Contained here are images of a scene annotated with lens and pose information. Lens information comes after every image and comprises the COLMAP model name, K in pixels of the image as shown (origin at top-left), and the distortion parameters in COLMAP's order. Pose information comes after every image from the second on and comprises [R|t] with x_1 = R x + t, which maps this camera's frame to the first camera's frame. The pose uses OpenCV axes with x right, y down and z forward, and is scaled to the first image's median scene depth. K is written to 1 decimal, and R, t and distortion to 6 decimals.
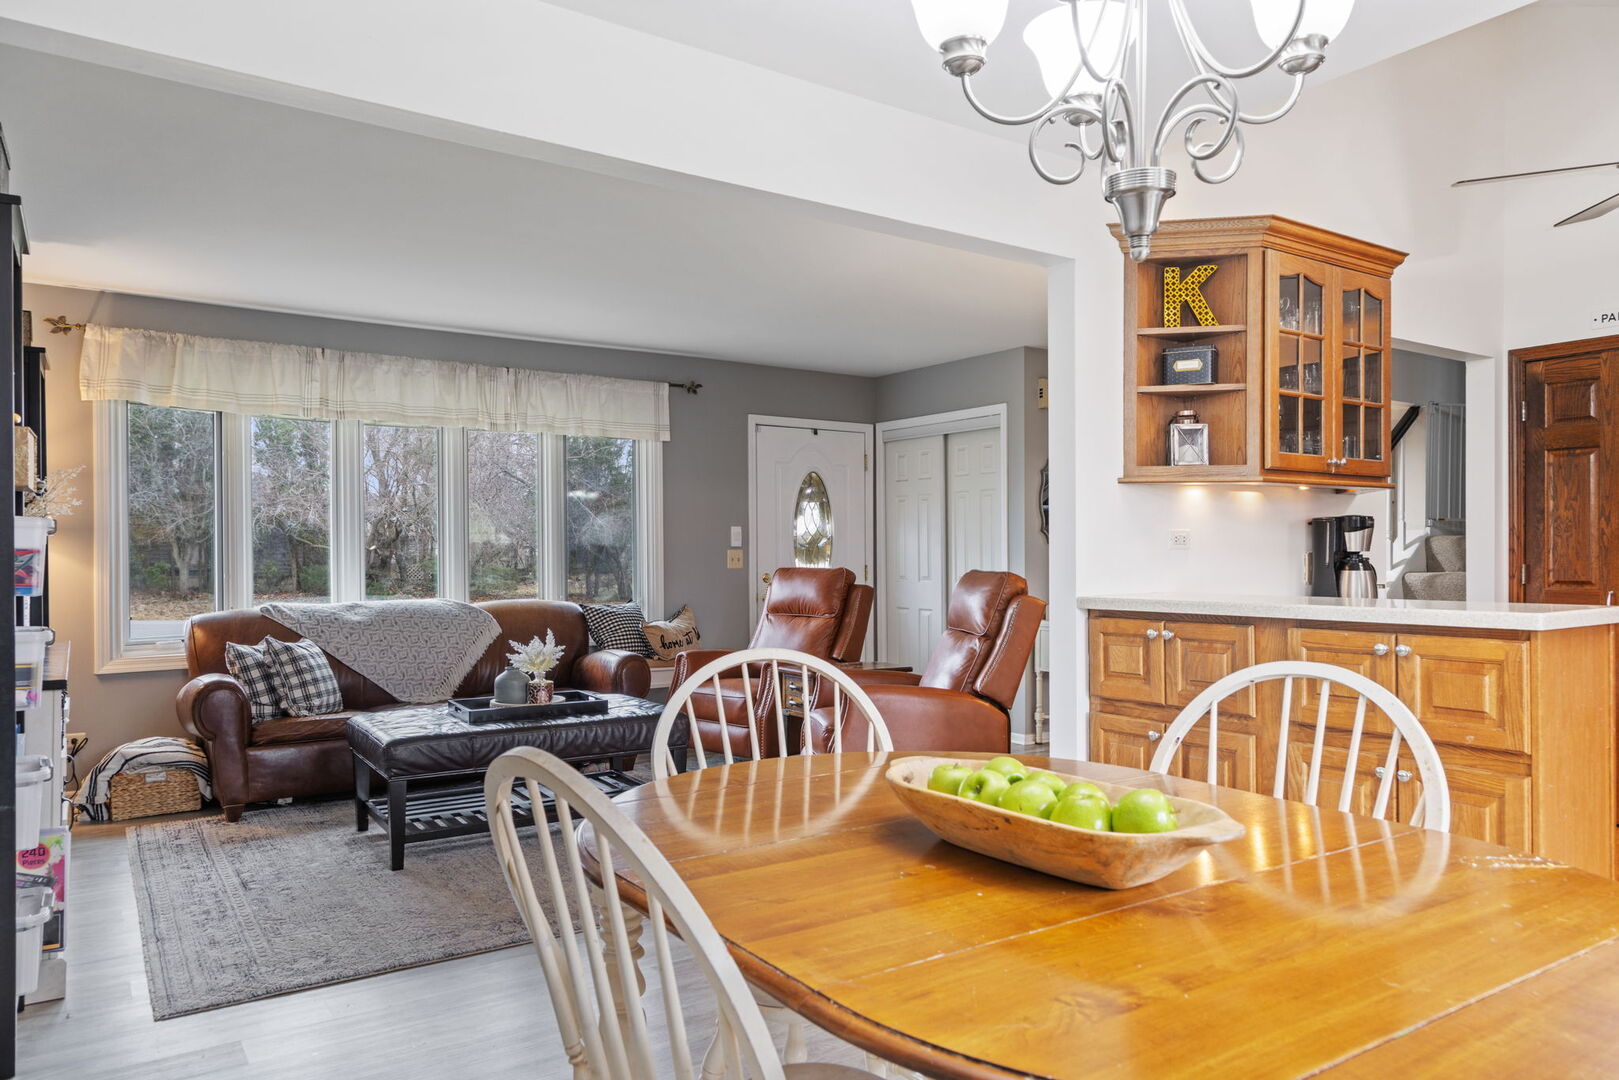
lens RADIAL K [[1081.5, 0, 818.8], [0, 1081.5, 559.2], [0, 0, 1]] dist [0.010155, 0.002105]
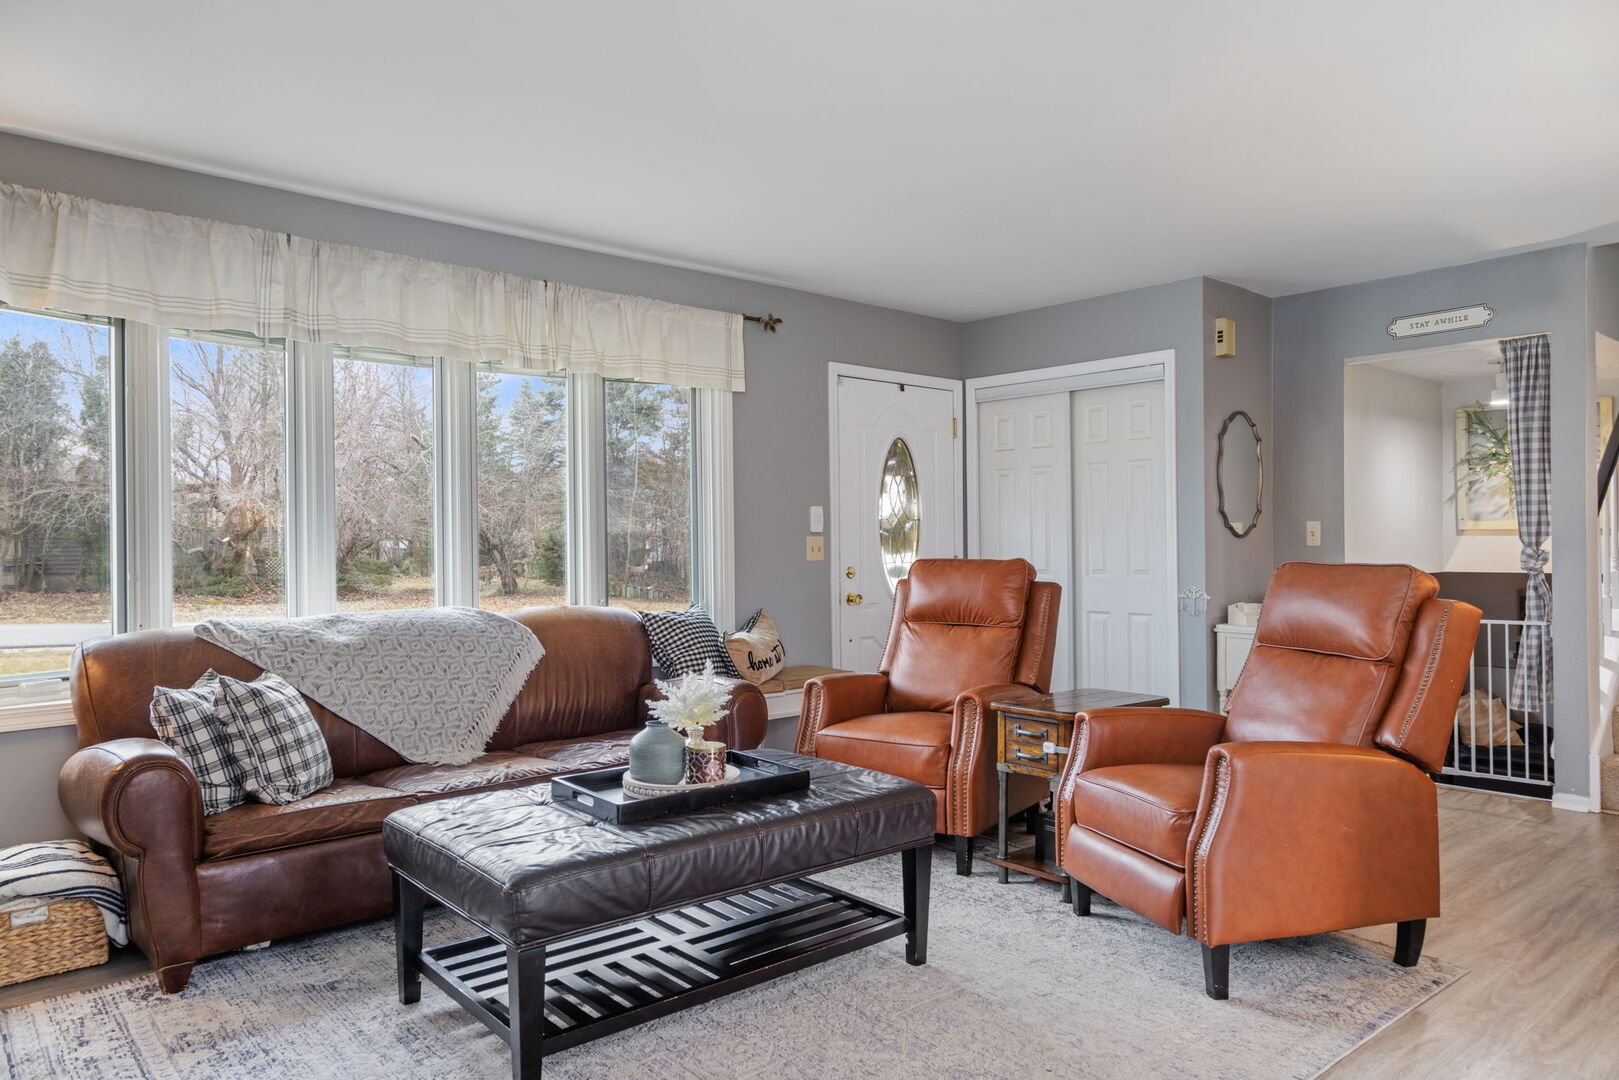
lens RADIAL K [[1069.2, 0, 809.5], [0, 1069.2, 540.0], [0, 0, 1]] dist [0.011653, -0.000432]
pose [[0.992397, -0.003394, 0.123033, -0.228449], [0.004562, 0.999947, -0.009211, 0.000989], [-0.122995, 0.009702, 0.992360, 0.317918]]
